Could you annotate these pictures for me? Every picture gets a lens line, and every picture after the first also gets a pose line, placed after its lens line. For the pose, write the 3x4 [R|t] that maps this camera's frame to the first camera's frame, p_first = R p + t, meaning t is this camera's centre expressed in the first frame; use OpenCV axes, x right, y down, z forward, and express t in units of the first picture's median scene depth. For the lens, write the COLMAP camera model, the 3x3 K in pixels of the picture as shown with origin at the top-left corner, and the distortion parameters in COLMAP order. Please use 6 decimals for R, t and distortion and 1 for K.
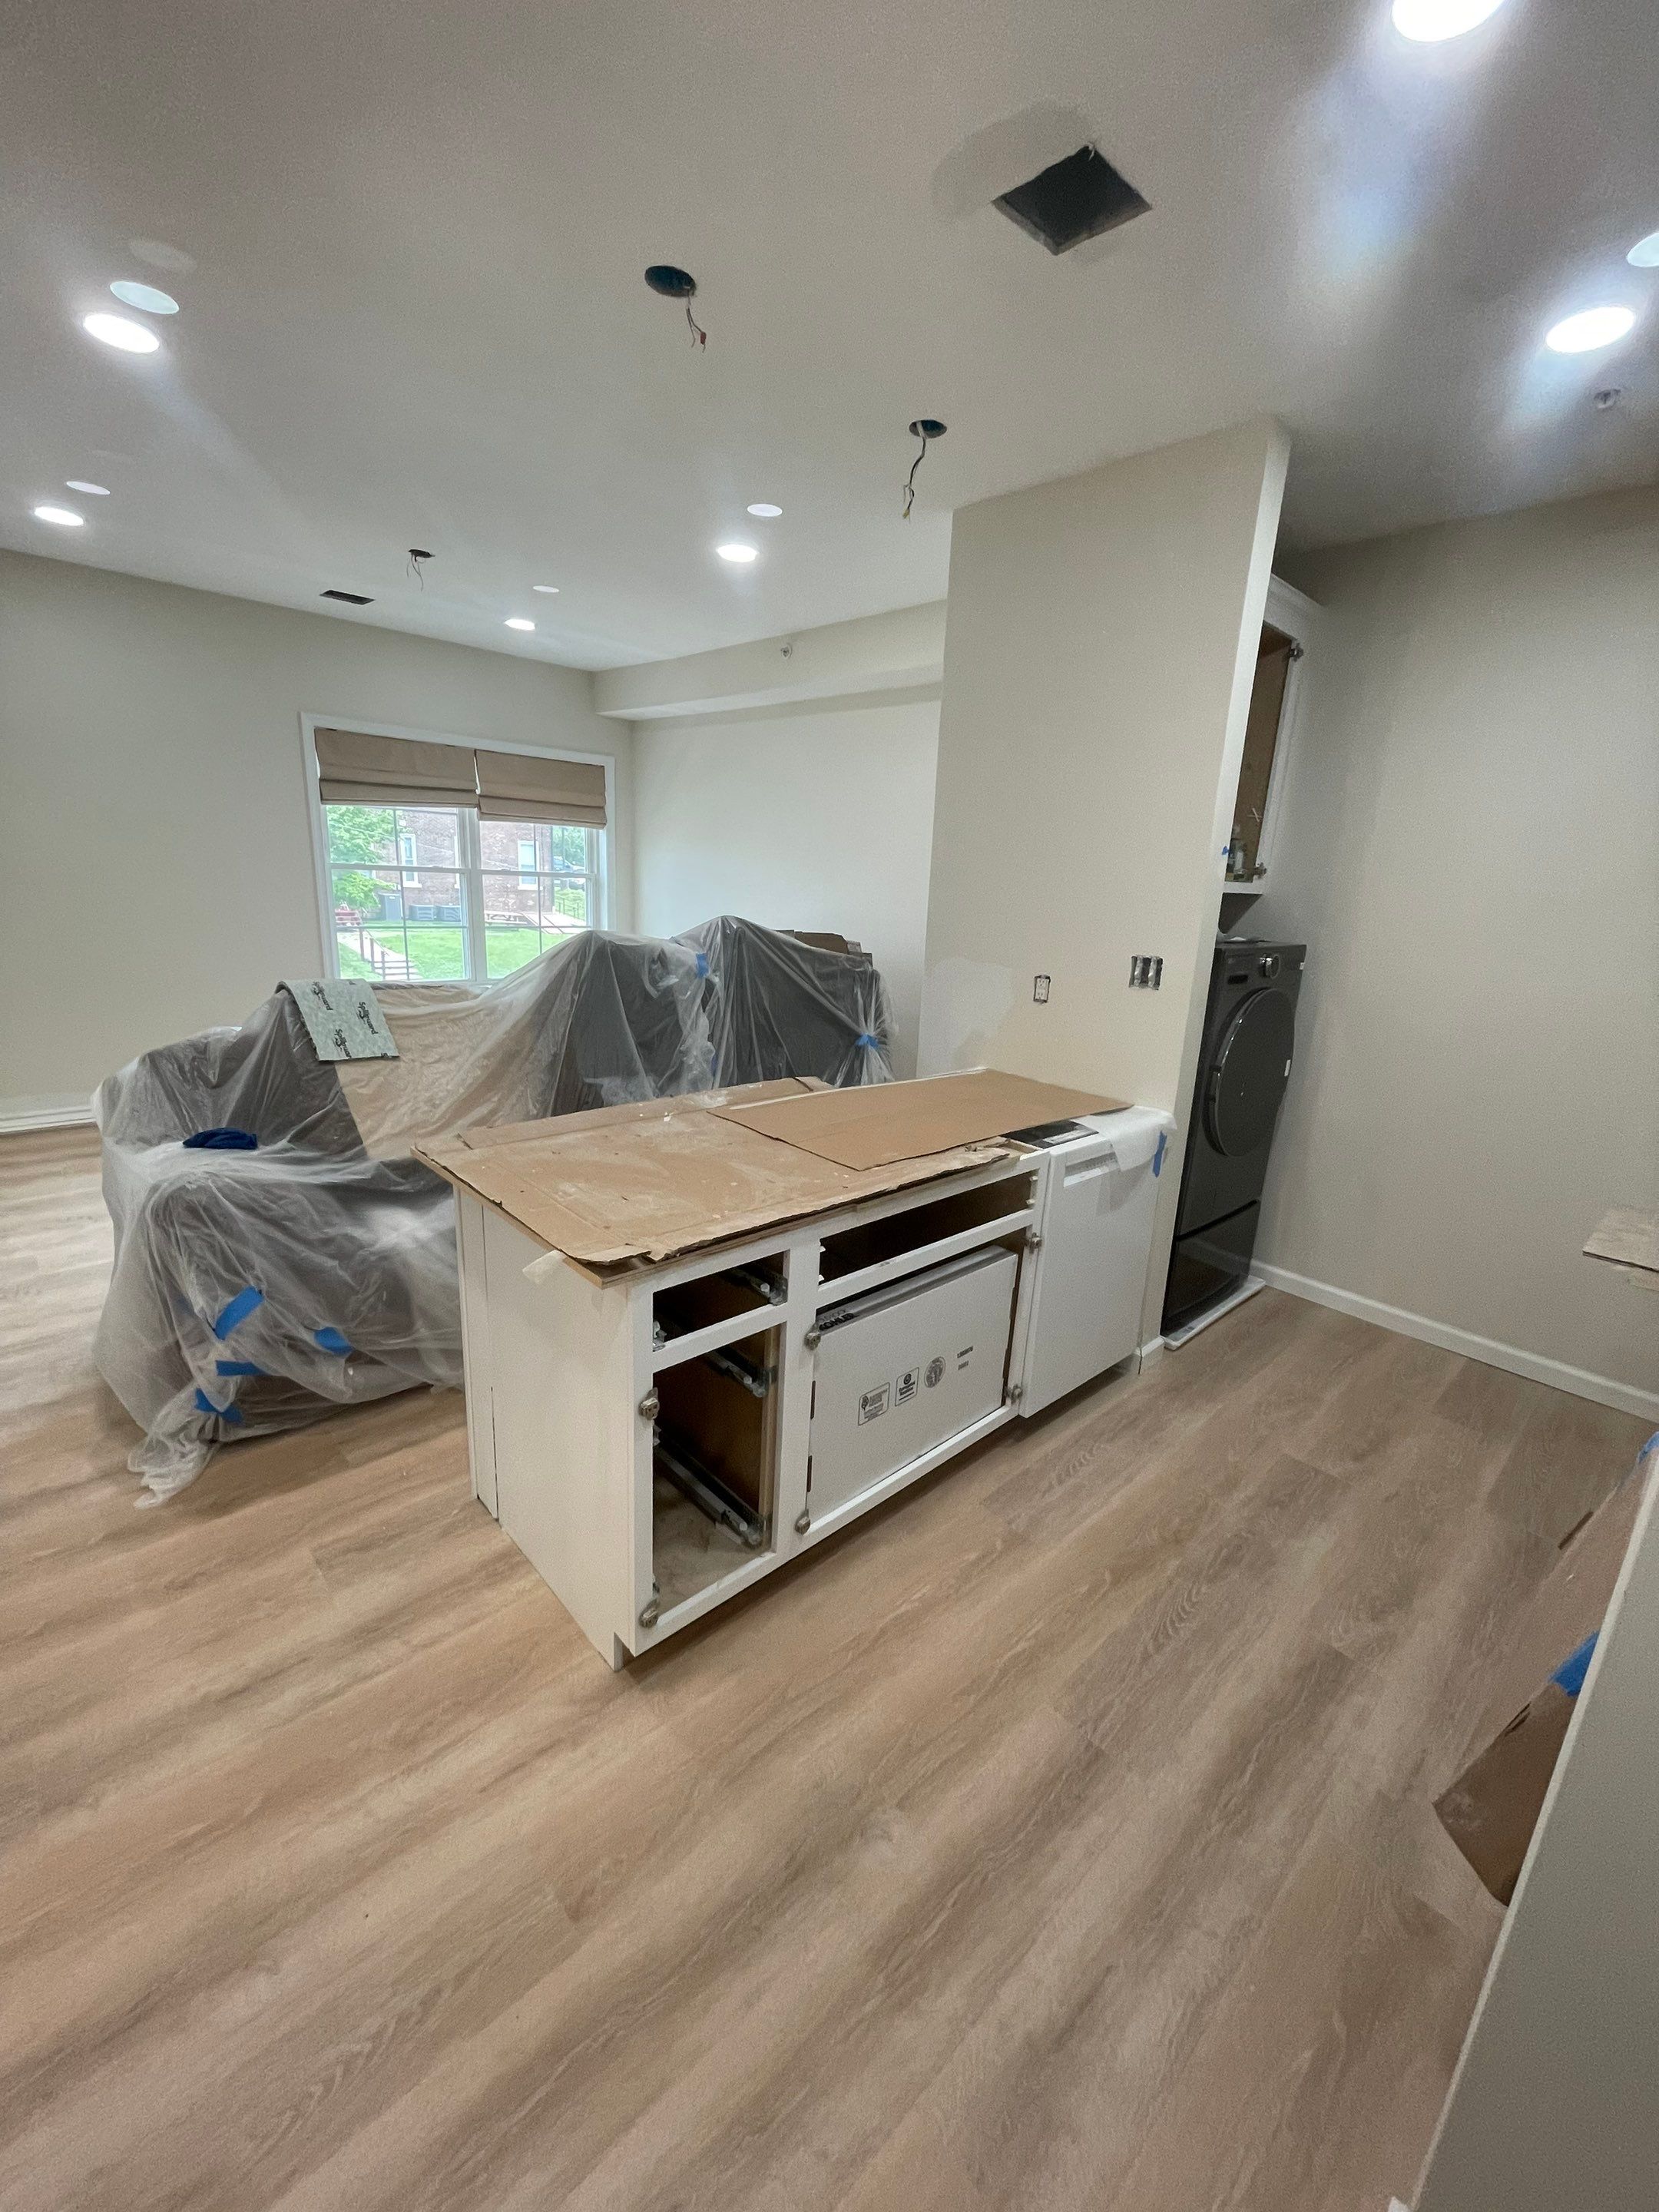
lens RADIAL K [[892.6, 0, 831.7], [0, 892.6, 1108.7], [0, 0, 1]] dist [-0.003553, 0.000813]
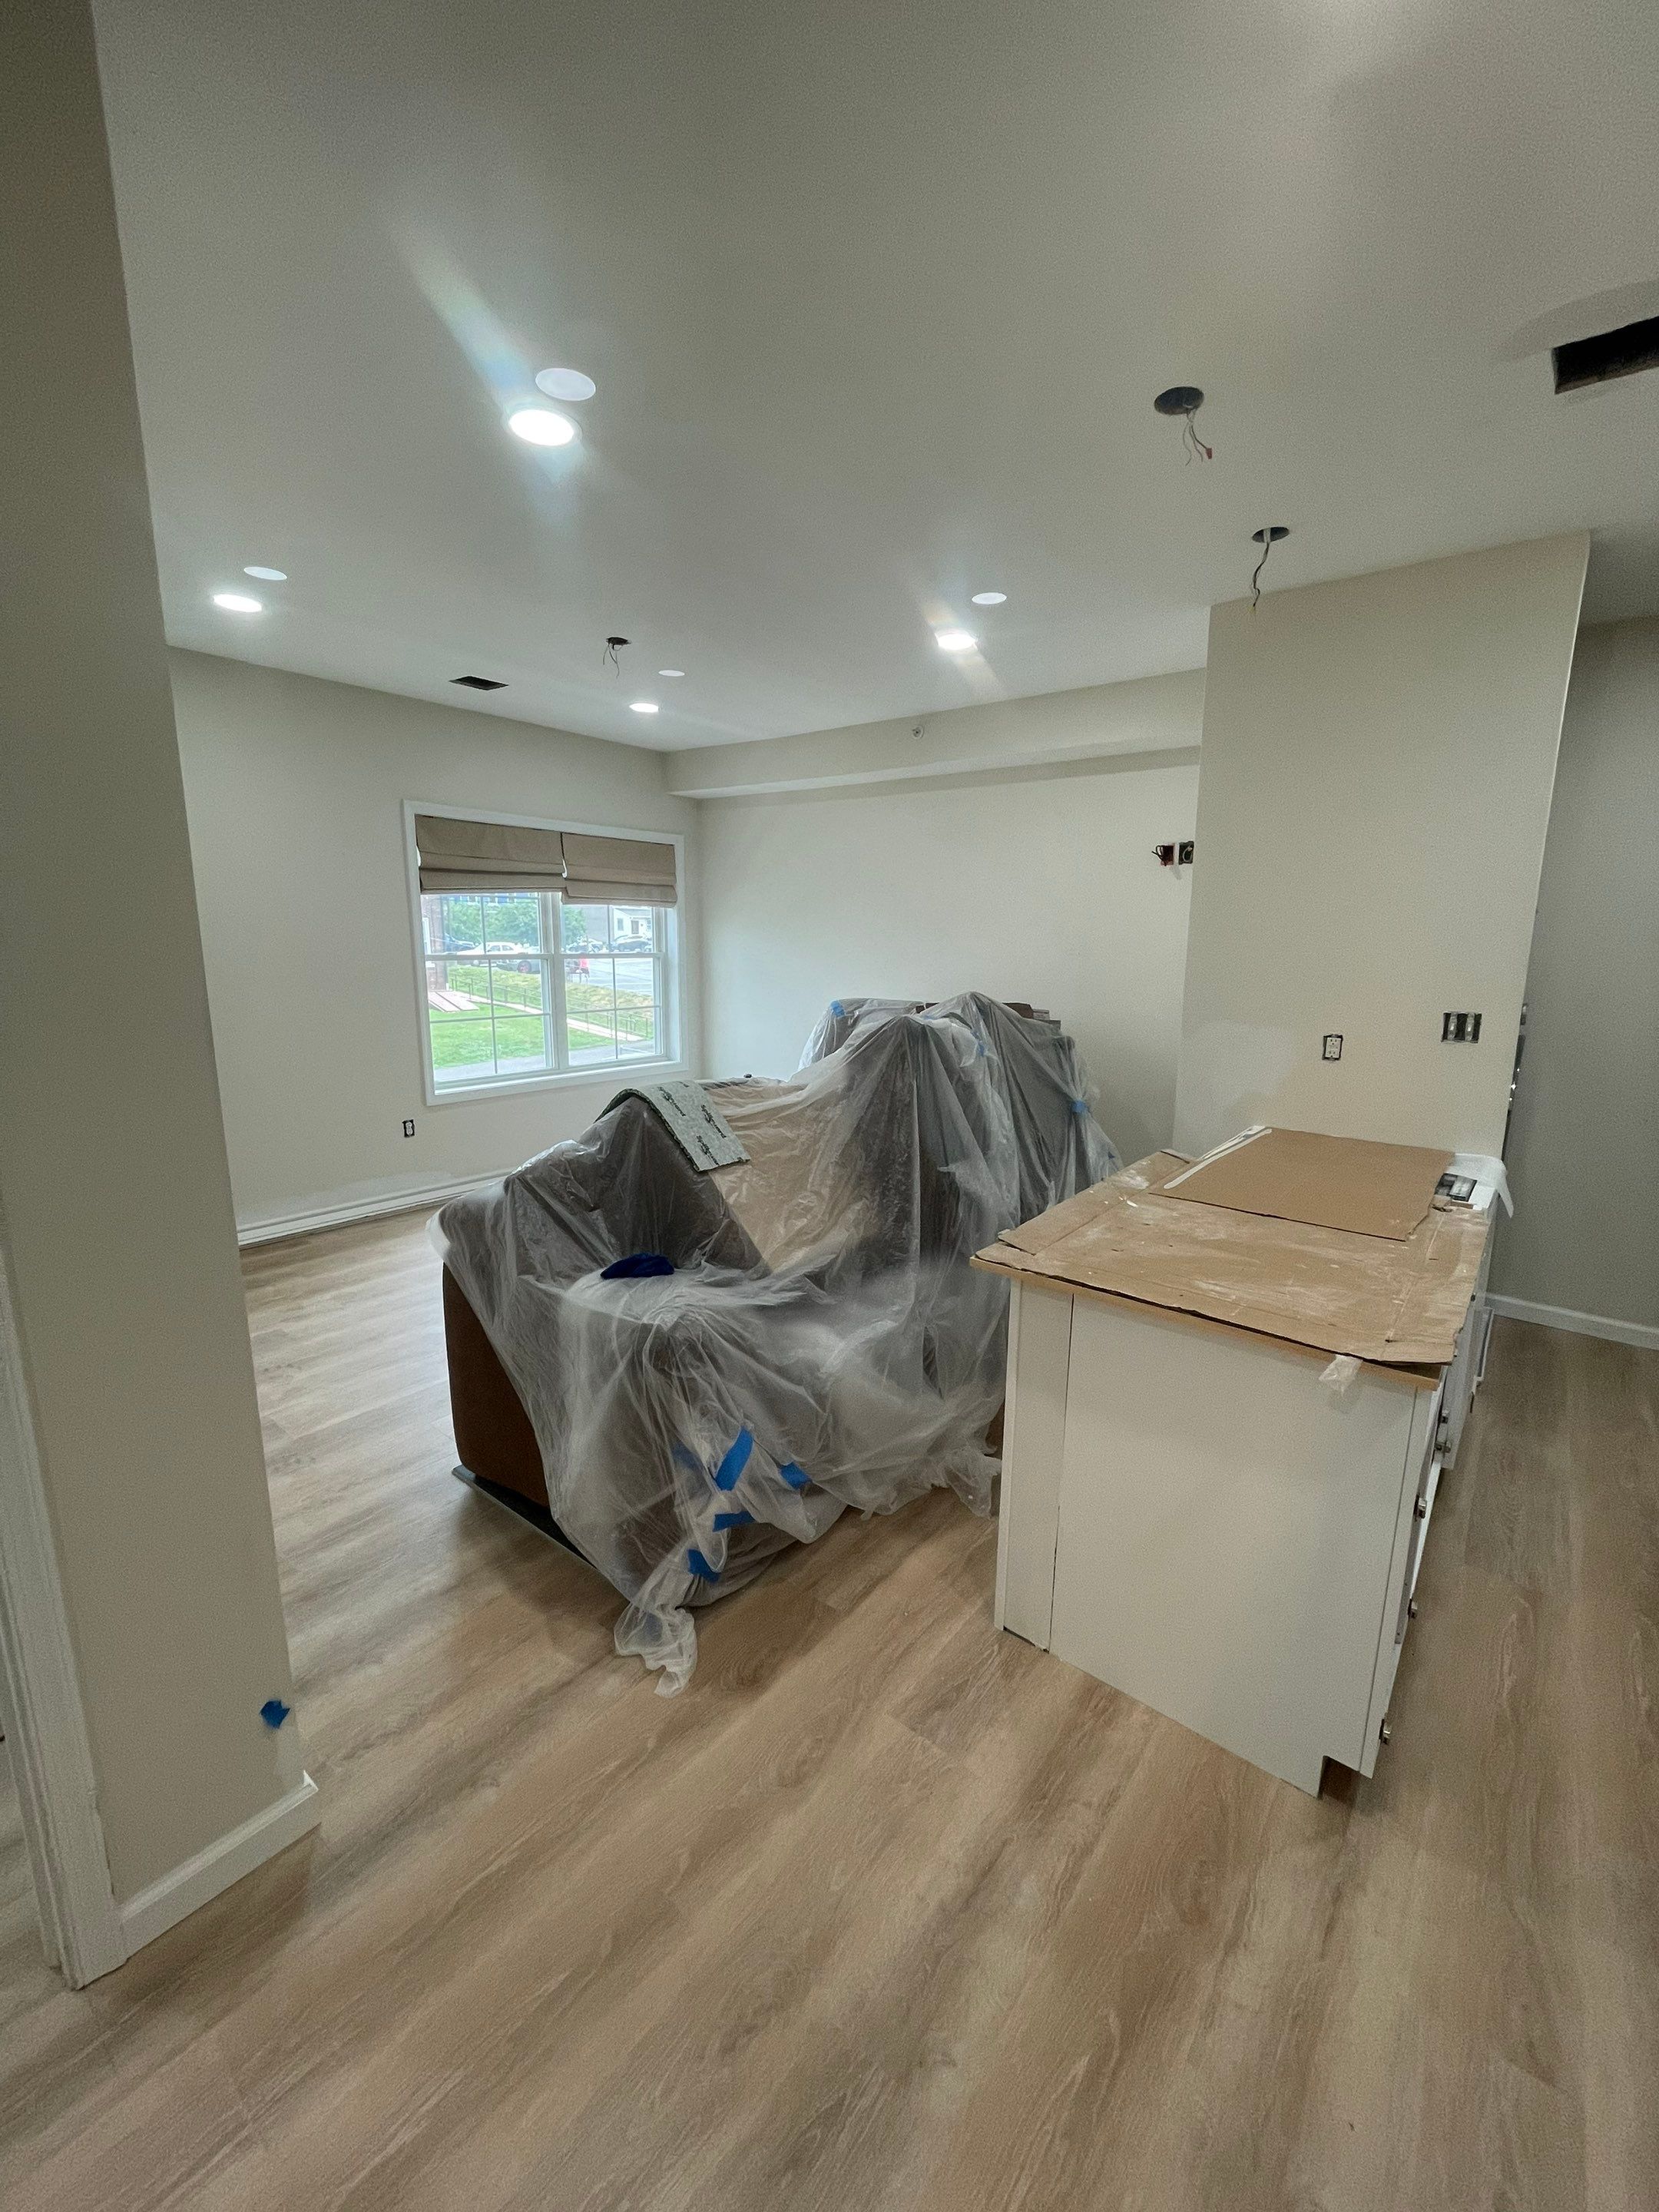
lens RADIAL K [[892.6, 0, 832.3], [0, 892.6, 1108.9], [0, 0, 1]] dist [-0.003553, 0.000813]
pose [[0.989424, -0.067821, 0.128217, -0.676909], [0.075916, 0.995347, -0.059332, -0.064513], [-0.123597, 0.068439, 0.989970, 0.065795]]
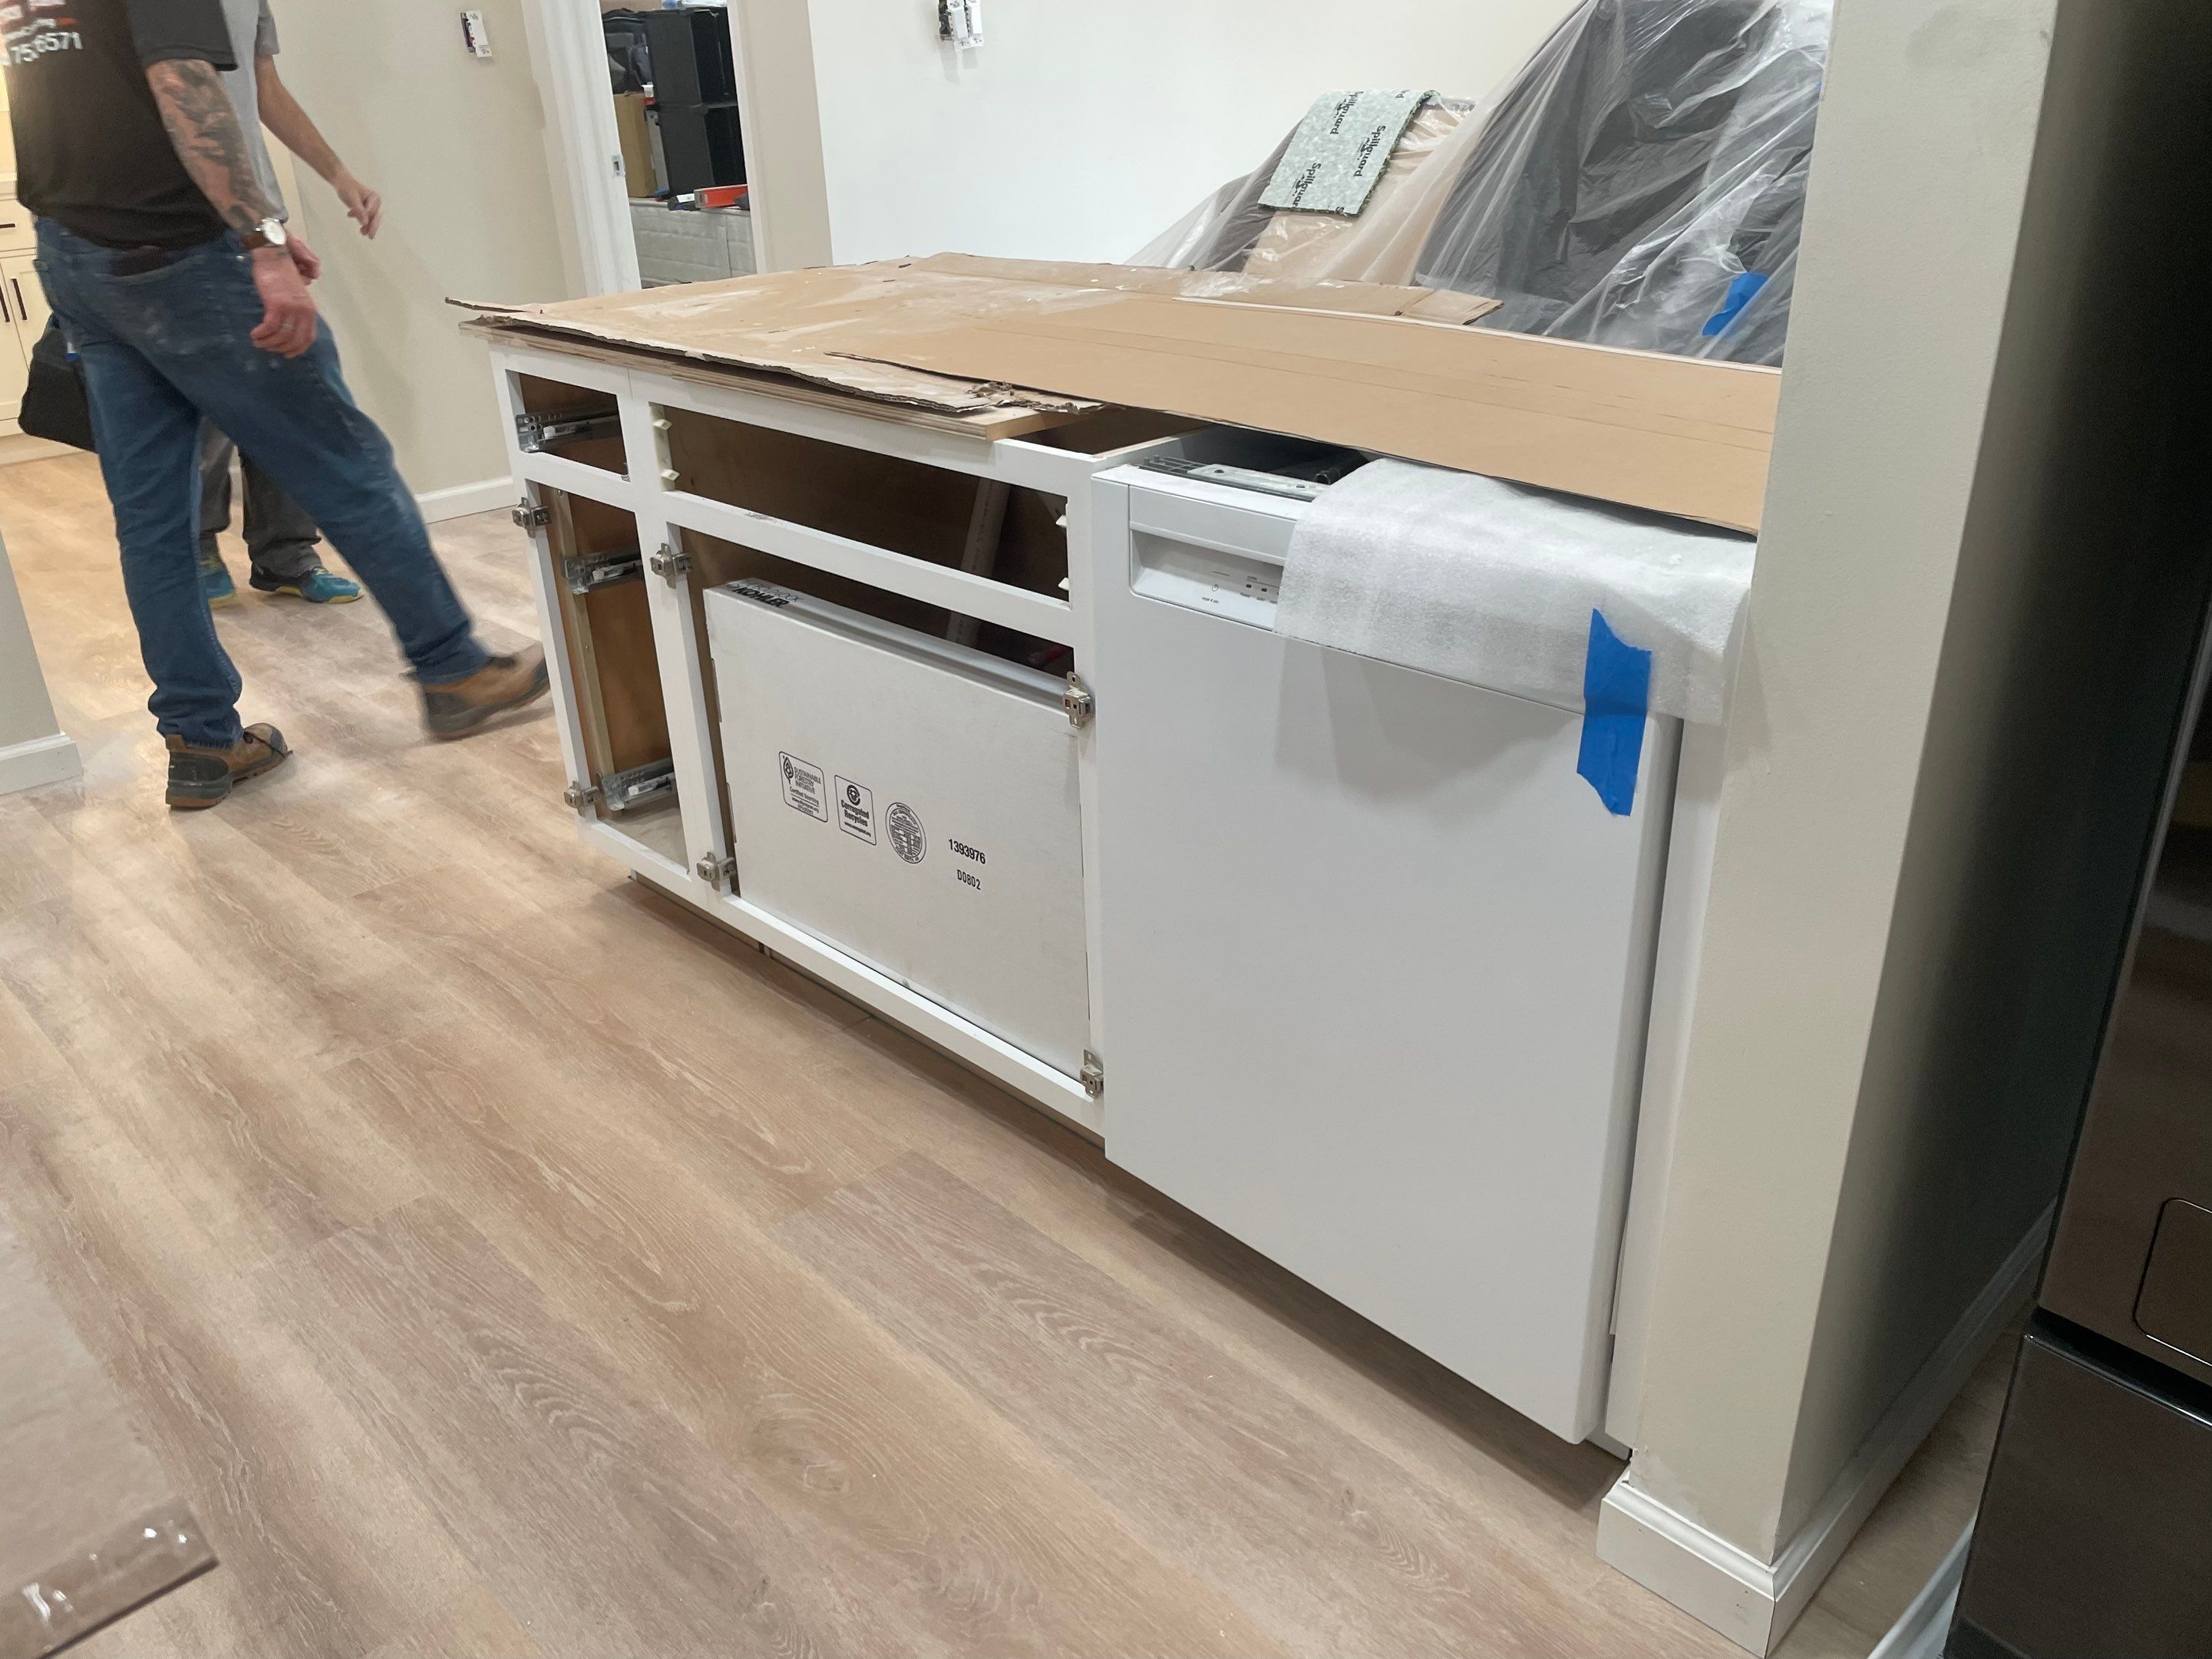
lens RADIAL K [[1671.9, 0, 1101.7], [0, 1671.9, 815.3], [0, 0, 1]] dist [0.090613, -0.121369]
pose [[0.018371, 0.365178, -0.930756, 1.008975], [-0.227361, 0.908051, 0.351782, -0.068565], [0.973637, 0.205155, 0.099709, 1.038963]]
